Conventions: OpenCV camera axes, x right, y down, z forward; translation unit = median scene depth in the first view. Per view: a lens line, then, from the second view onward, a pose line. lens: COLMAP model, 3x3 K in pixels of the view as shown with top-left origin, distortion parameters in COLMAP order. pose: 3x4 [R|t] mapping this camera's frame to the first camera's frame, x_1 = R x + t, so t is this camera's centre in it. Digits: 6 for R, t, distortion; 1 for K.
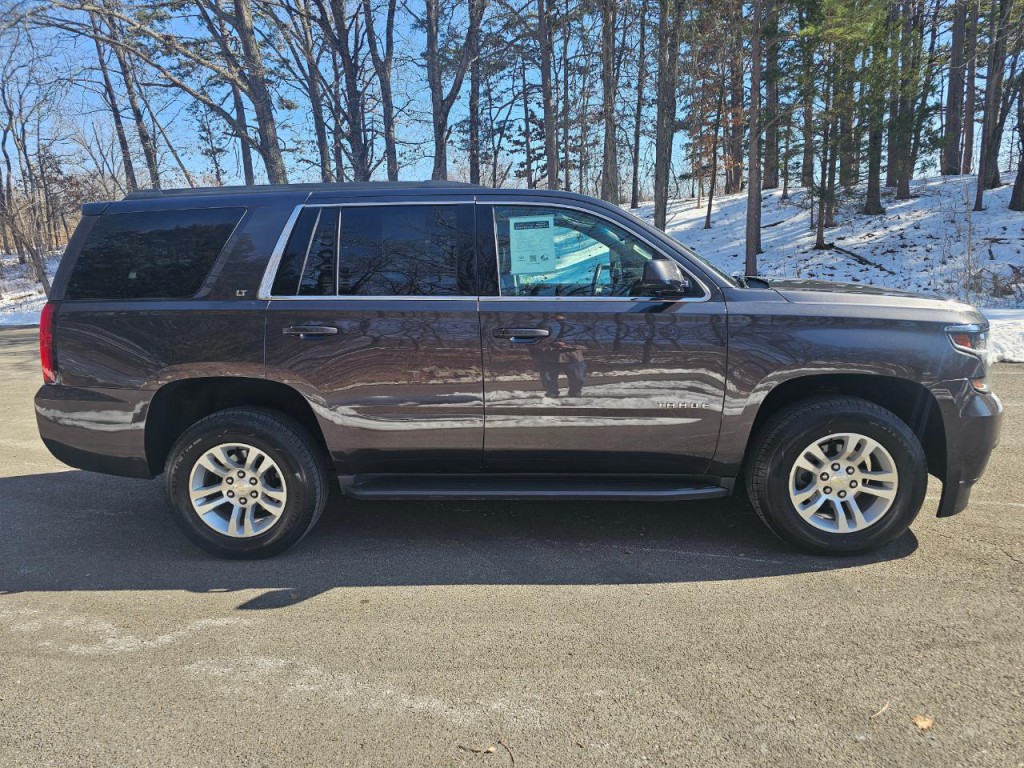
lens RADIAL K [[699.3, 0, 514.5], [0, 699.3, 389.3], [0, 0, 1]] dist [0.044412, -0.026196]
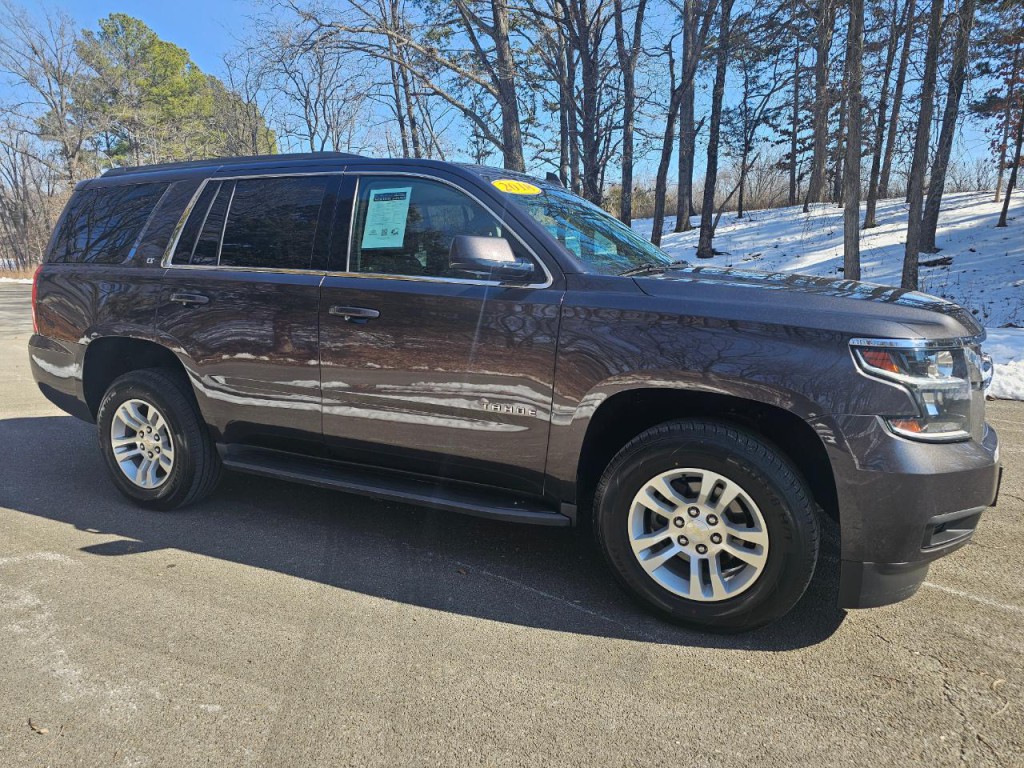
lens RADIAL K [[699.3, 0, 509.0], [0, 699.3, 387.3], [0, 0, 1]] dist [0.044412, -0.026196]
pose [[0.922261, 0.098591, -0.373785, 0.517624], [-0.099120, 0.994915, 0.017857, -0.017579], [0.373645, 0.020581, 0.927343, 0.204420]]
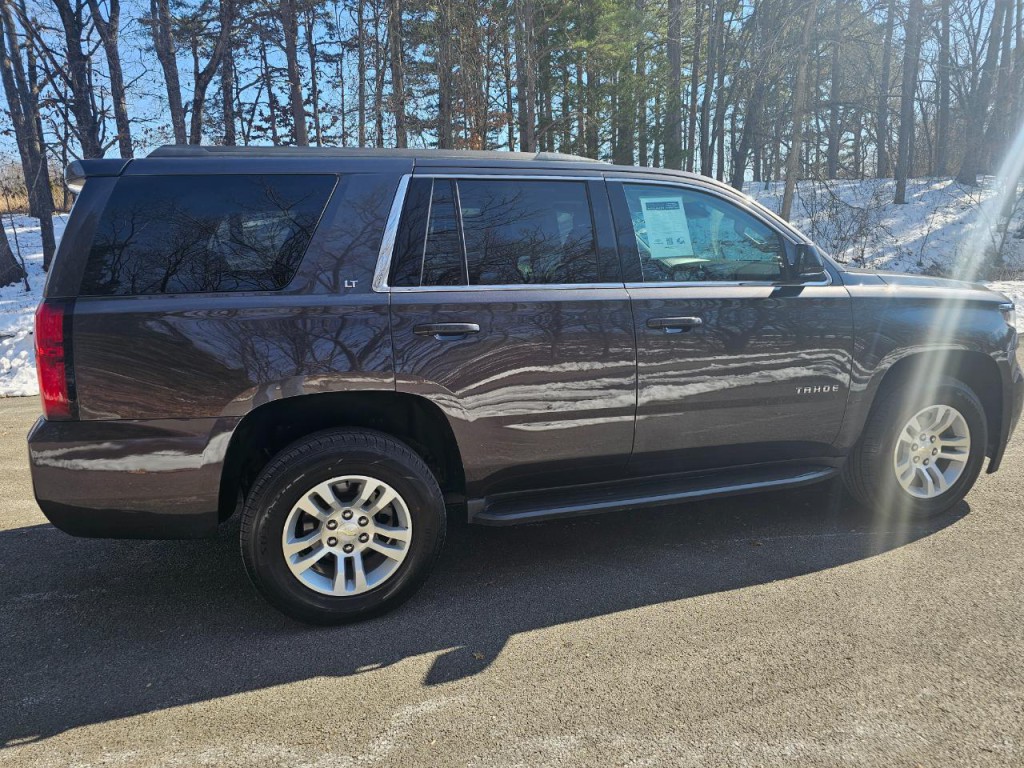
lens RADIAL K [[699.3, 0, 505.8], [0, 699.3, 380.4], [0, 0, 1]] dist [0.044412, -0.026196]
pose [[0.932690, -0.061058, 0.355472, -0.494856], [0.063647, 0.997963, 0.004419, -0.020932], [-0.355018, 0.018503, 0.934676, 0.204195]]
